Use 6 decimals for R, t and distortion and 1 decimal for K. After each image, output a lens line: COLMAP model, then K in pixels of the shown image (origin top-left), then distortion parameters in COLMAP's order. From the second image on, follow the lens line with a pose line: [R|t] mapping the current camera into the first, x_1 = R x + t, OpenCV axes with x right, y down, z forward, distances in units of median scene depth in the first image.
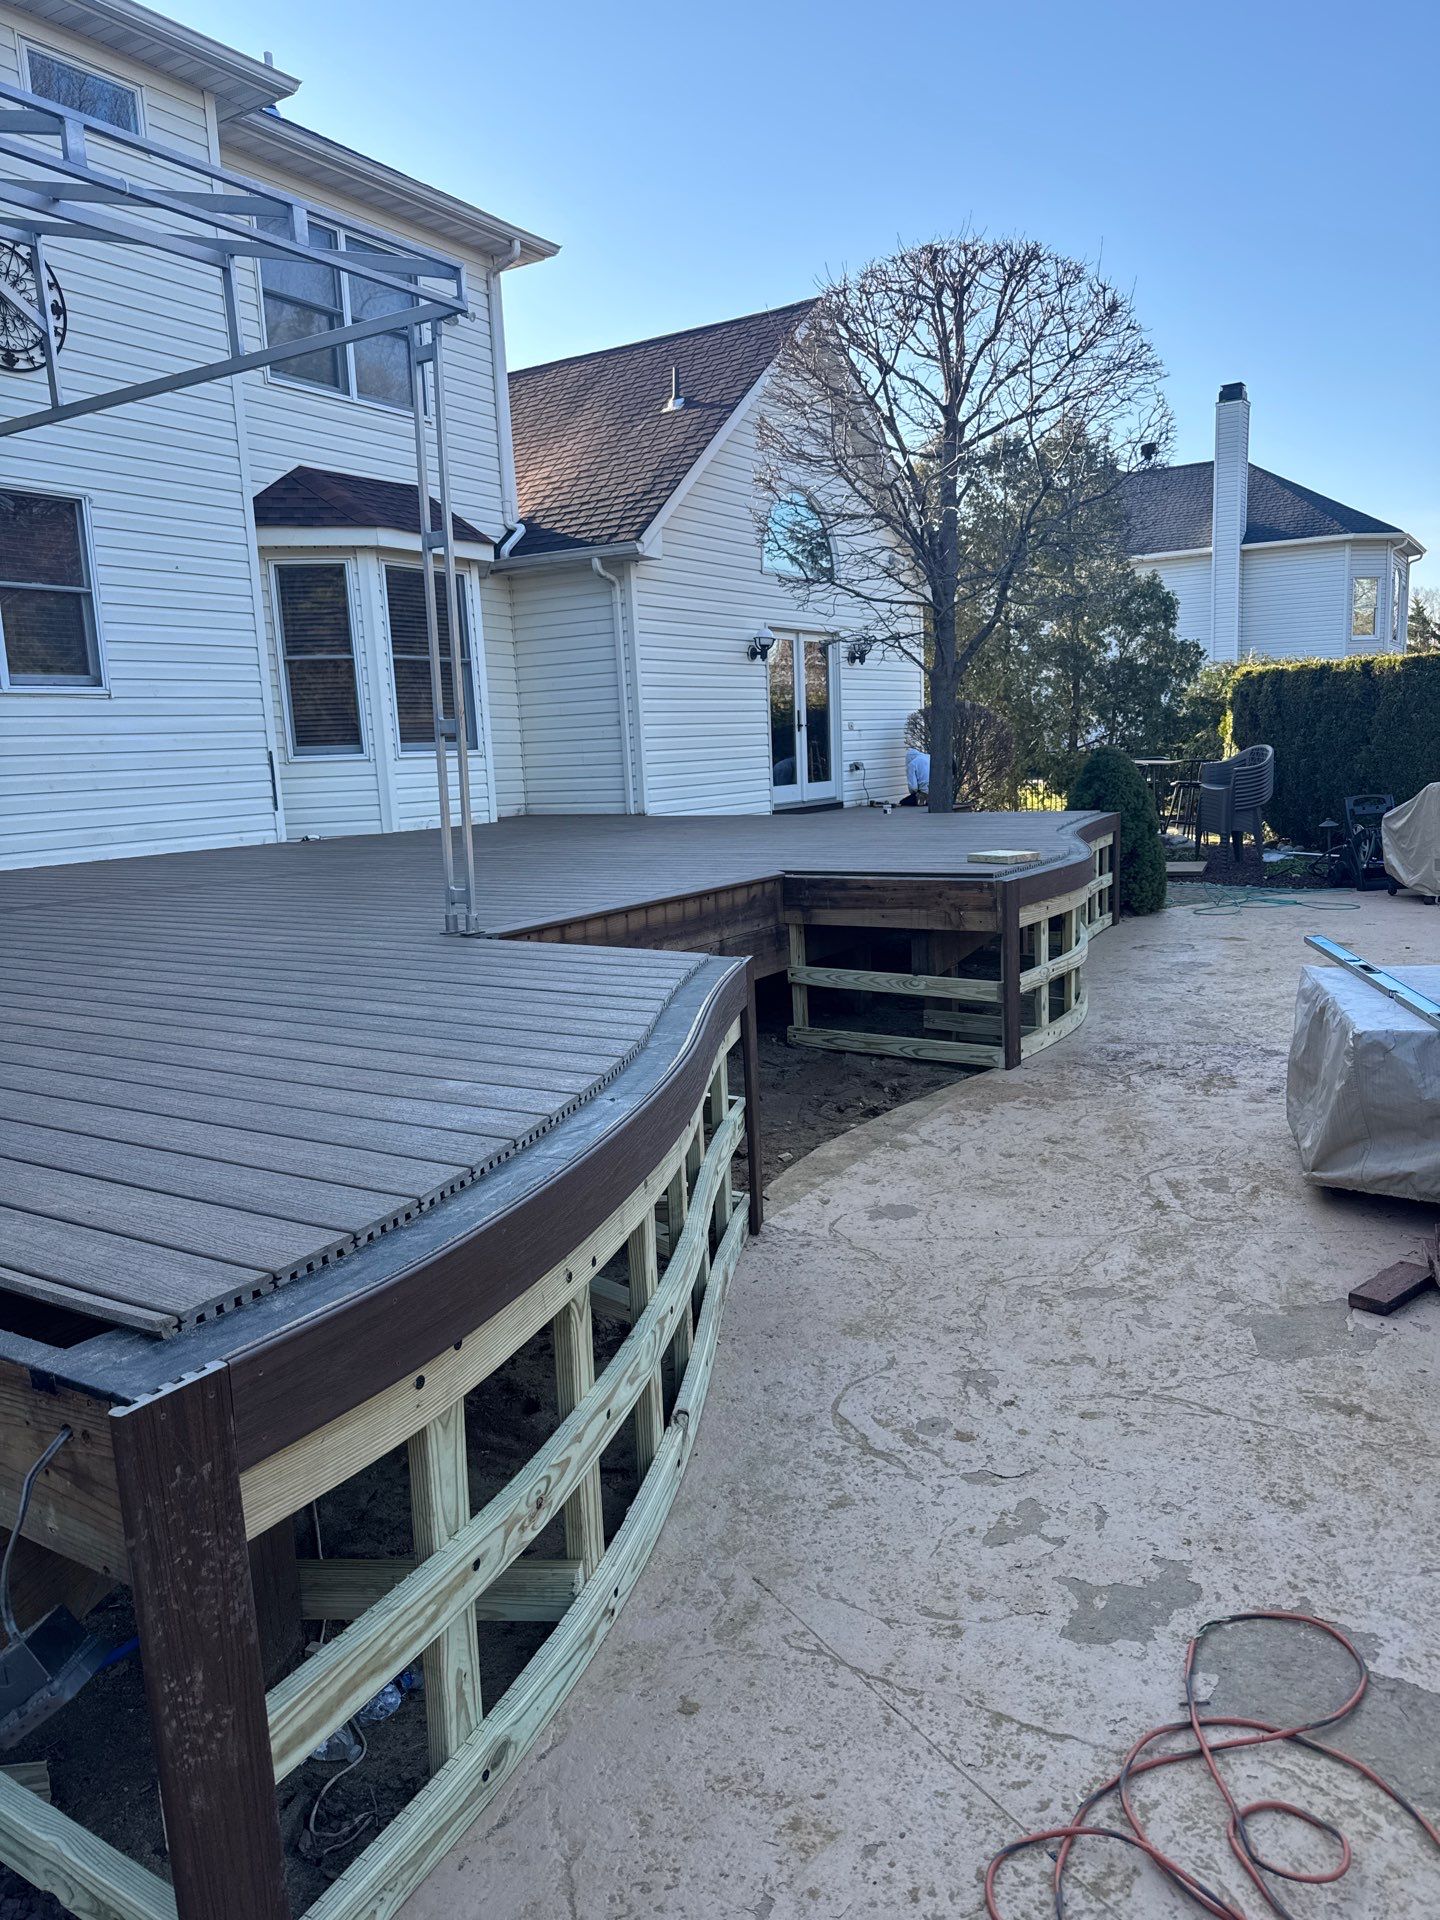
lens RADIAL K [[1343.3, 0, 708.2], [0, 1343.3, 988.4], [0, 0, 1]] dist [0.032601, -0.041410]
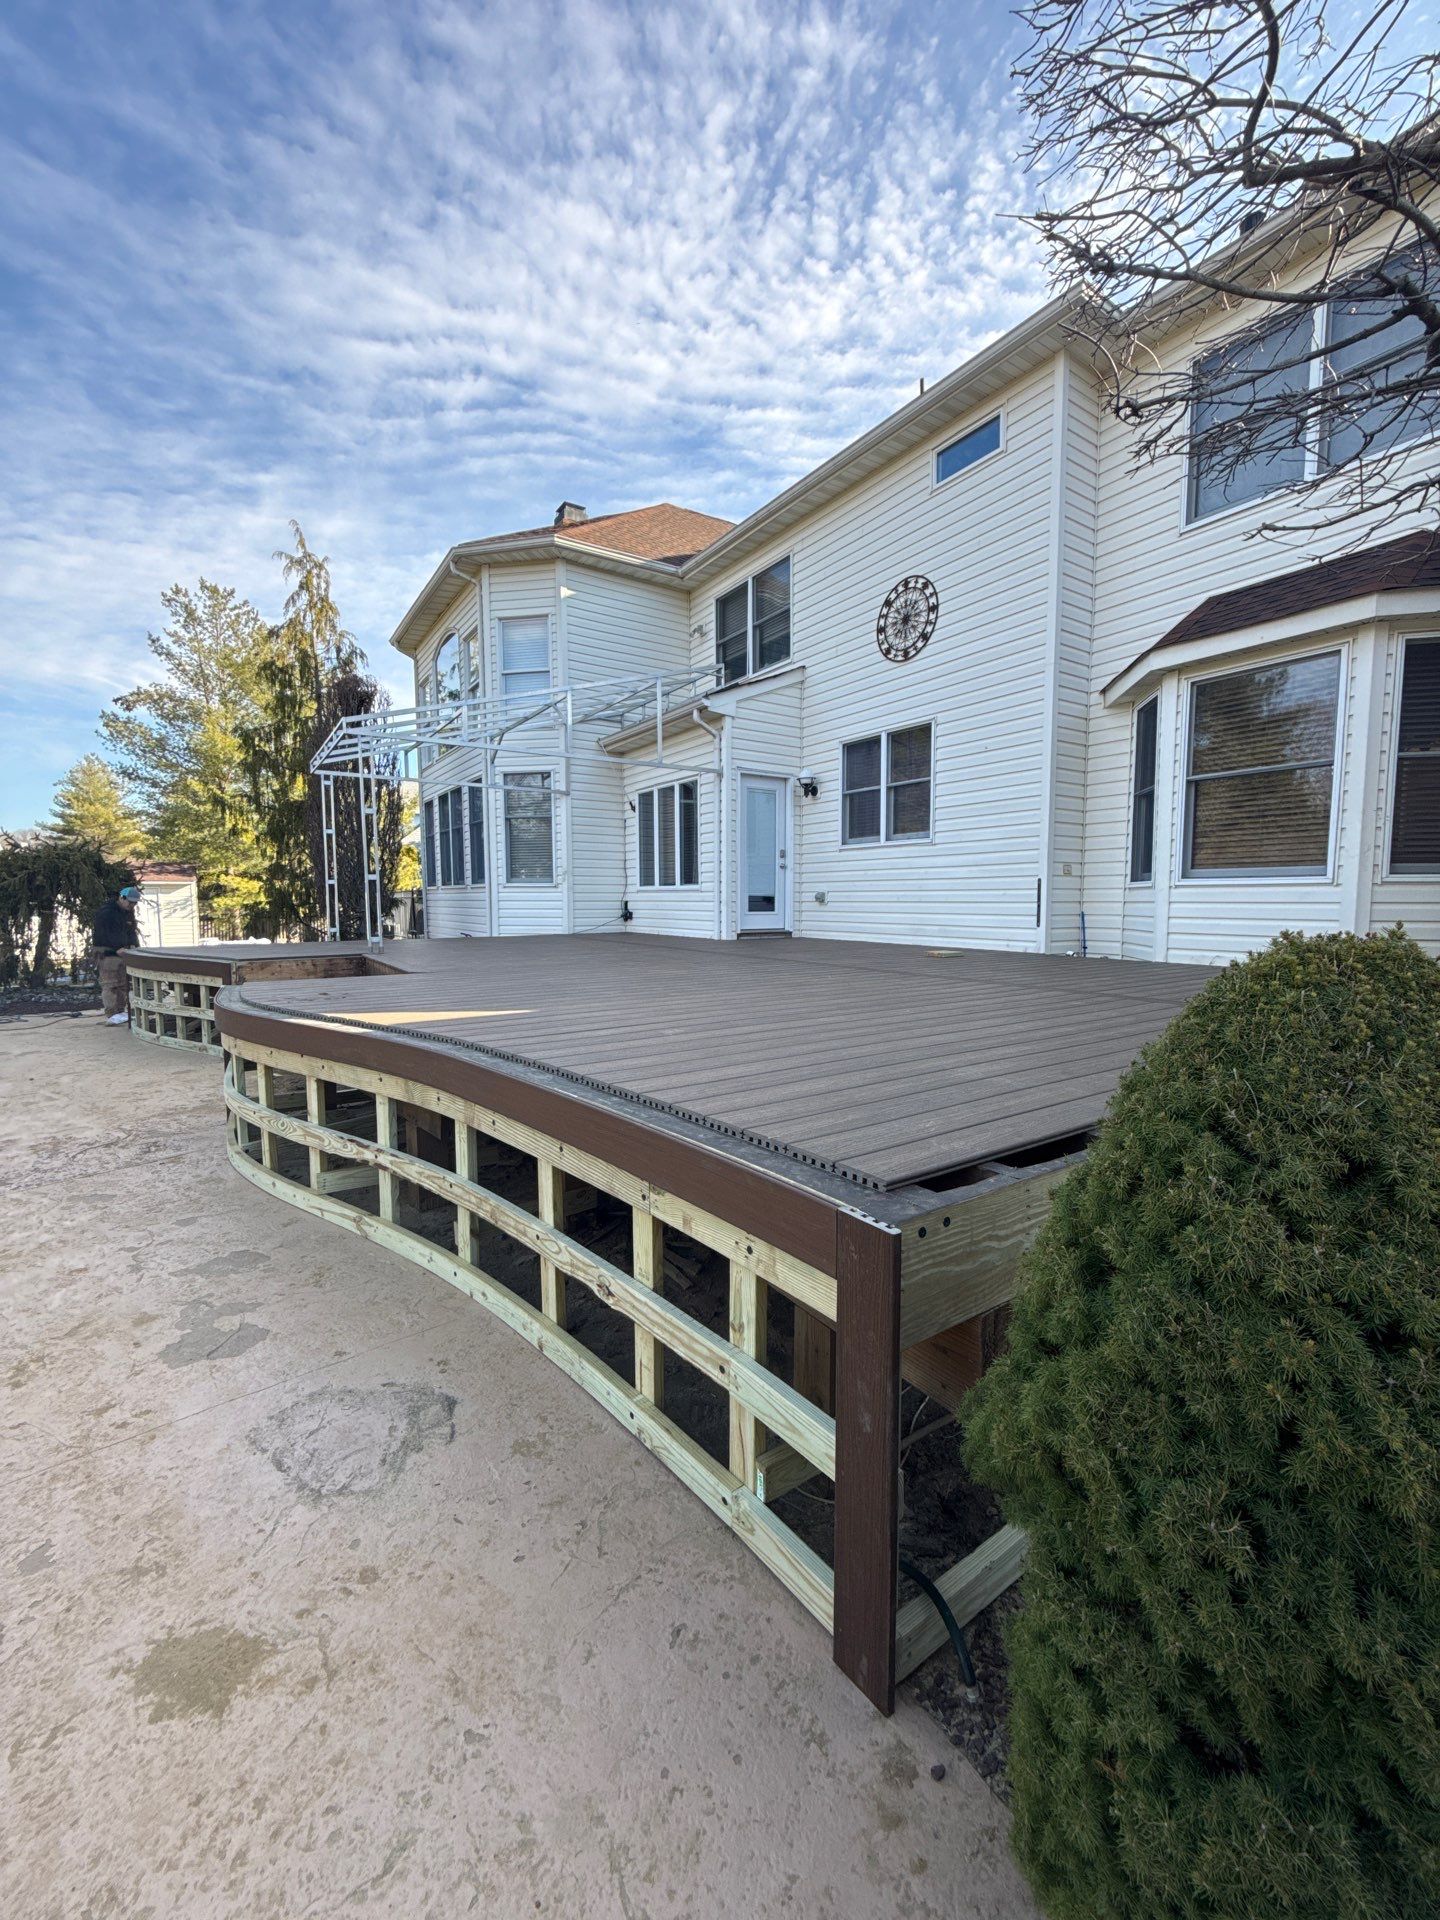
lens RADIAL K [[757.2, 0, 726.1], [0, 757.2, 970.1], [0, 0, 1]] dist [-0.006216, 0.001211]
pose [[-0.397953, 0.126045, -0.908706, 0.417037], [-0.143992, 0.969658, 0.197559, -0.187689], [0.906035, 0.209466, -0.367729, 1.004665]]
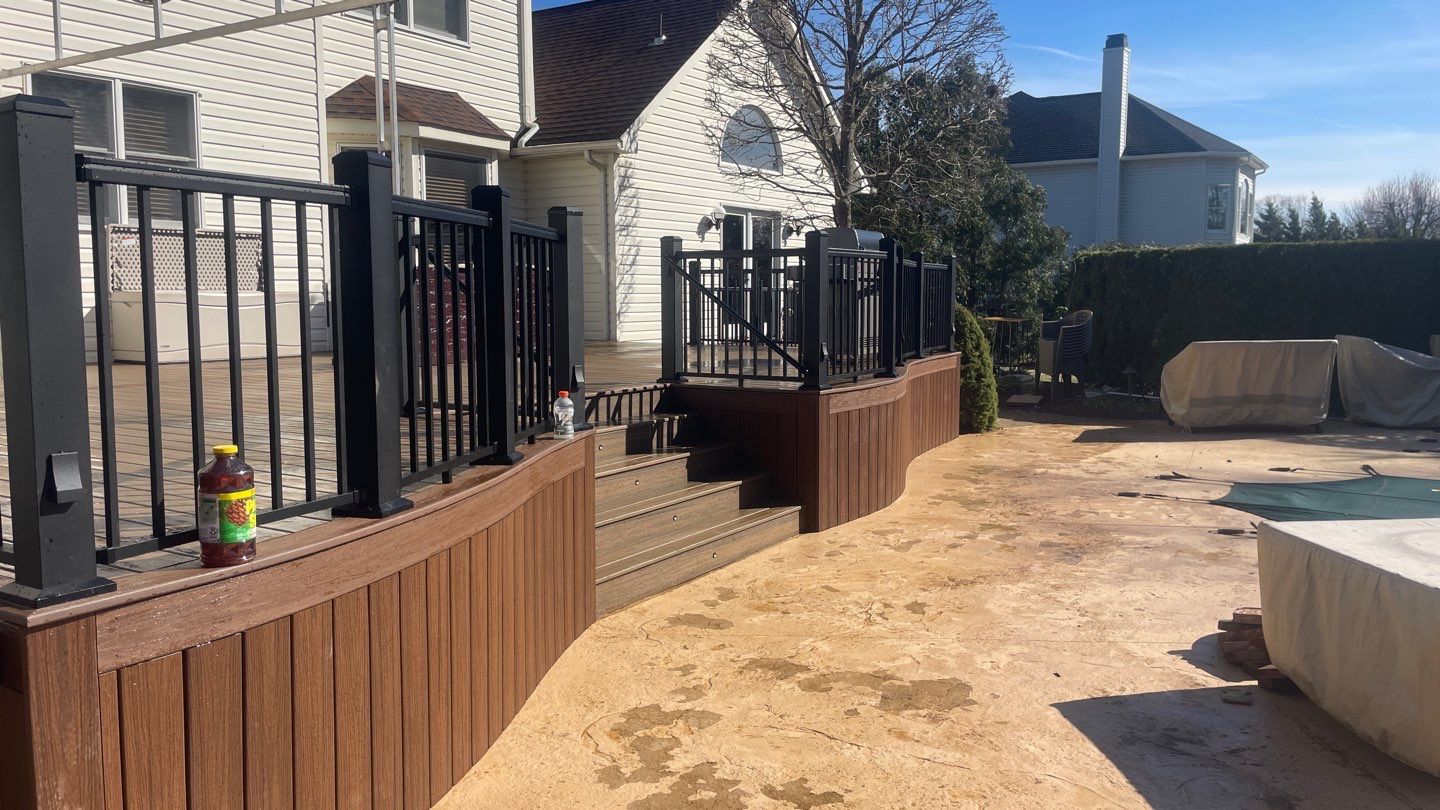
lens RADIAL K [[1084.9, 0, 728.2], [0, 1084.9, 414.2], [0, 0, 1]] dist [0.051141, -0.068774]
pose [[0.999151, 0.041184, 0.000729, 0.081871], [-0.041039, 0.996842, -0.067978, 0.013314], [-0.003526, 0.067891, 0.997687, -0.080812]]
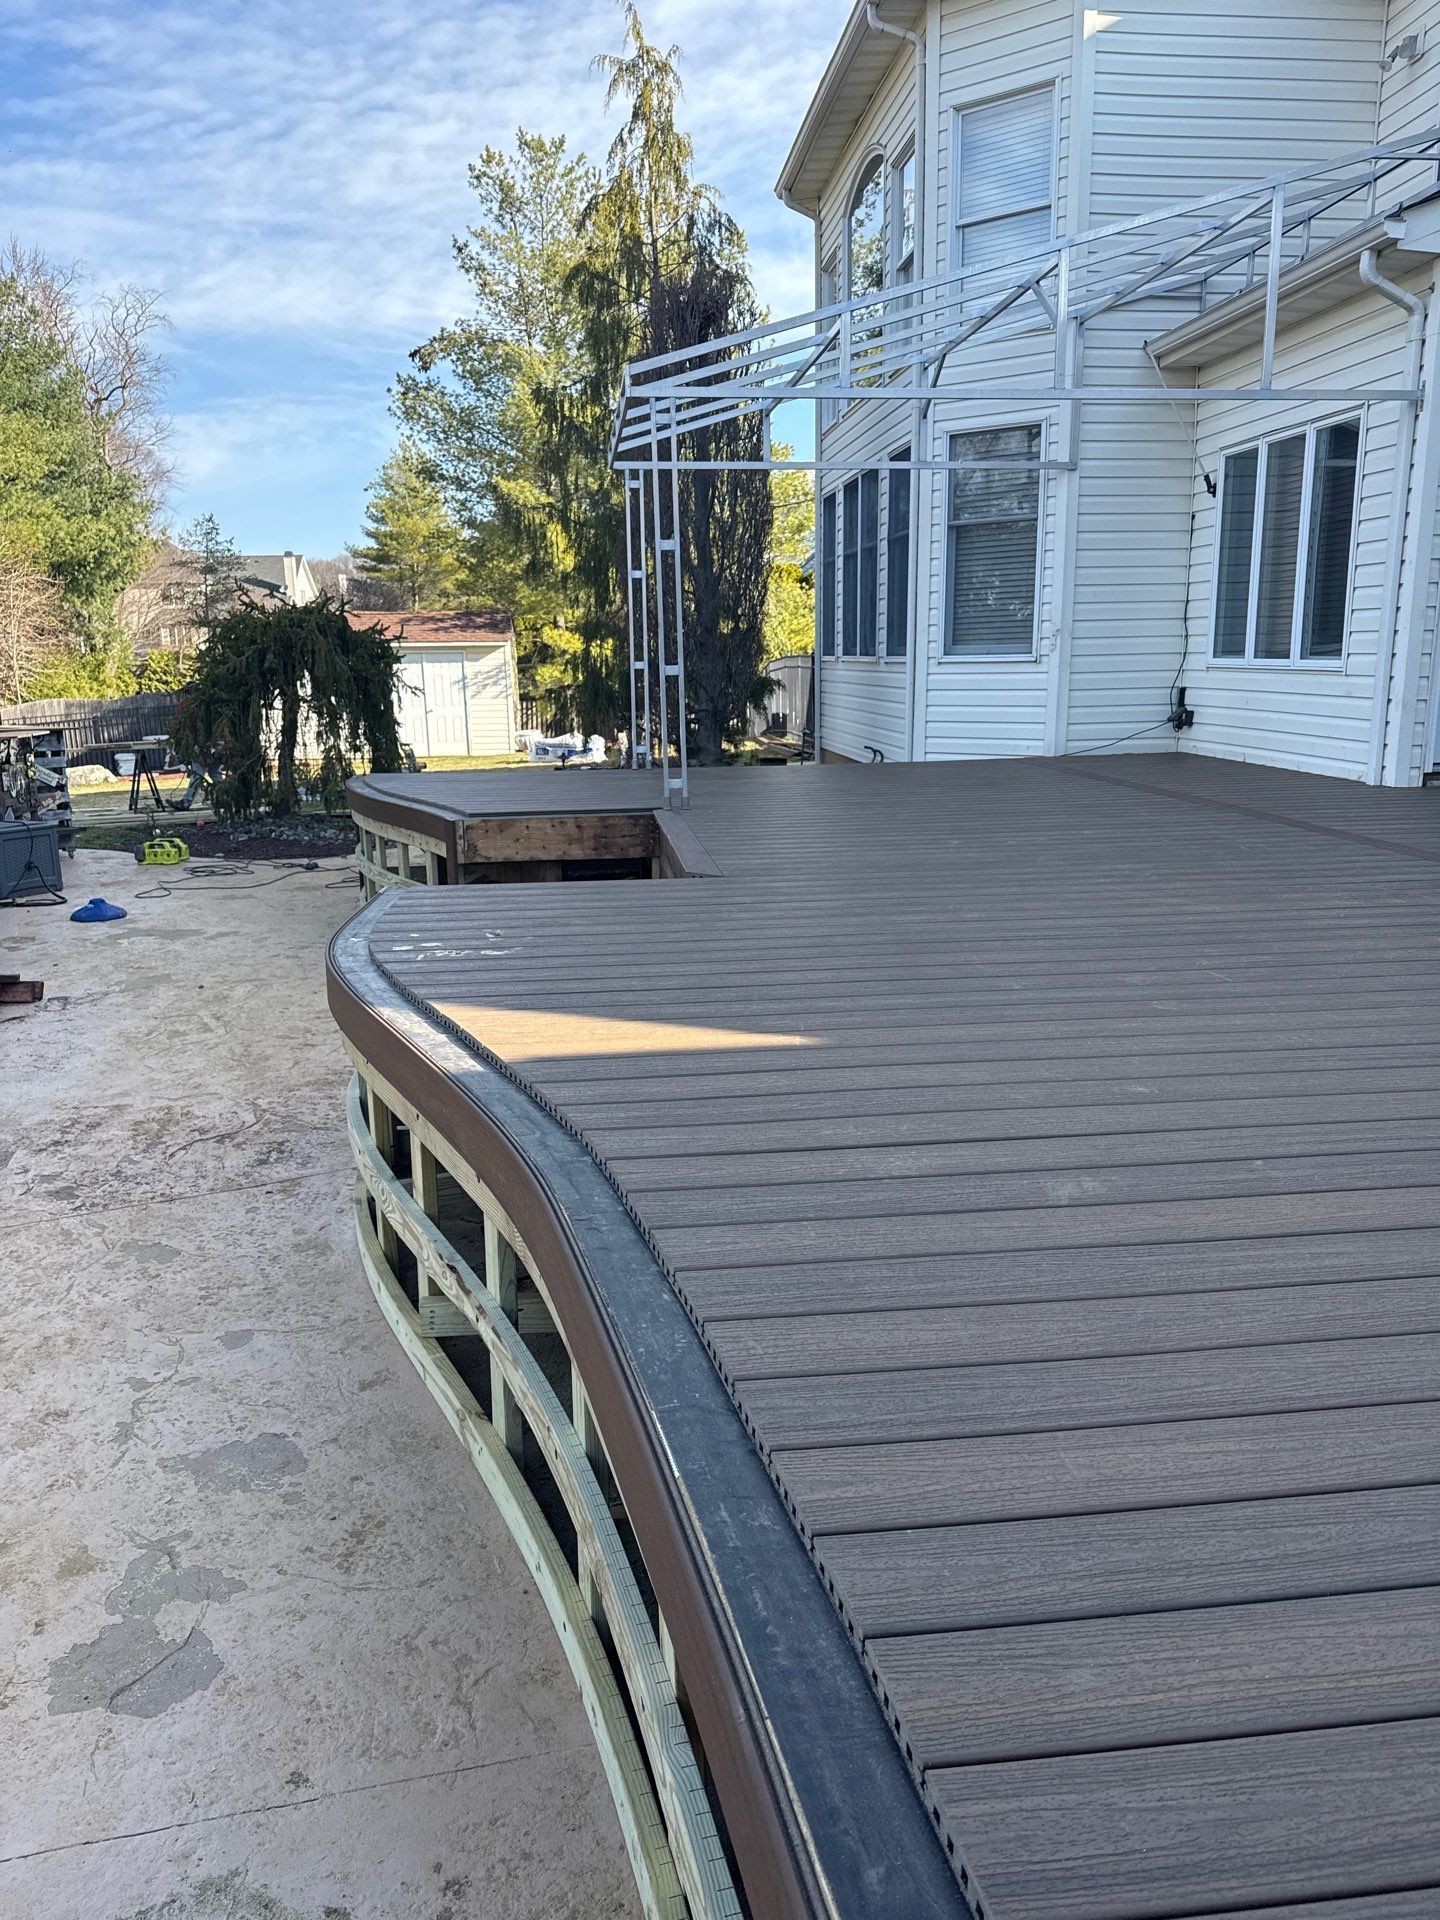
lens RADIAL K [[1343.3, 0, 724.9], [0, 1343.3, 963.6], [0, 0, 1]] dist [0.032601, -0.041410]
pose [[-0.776992, 0.191315, -0.599735, 0.322380], [-0.065792, 0.922804, 0.379610, -0.207792], [0.626063, 0.334411, -0.704424, 0.982560]]
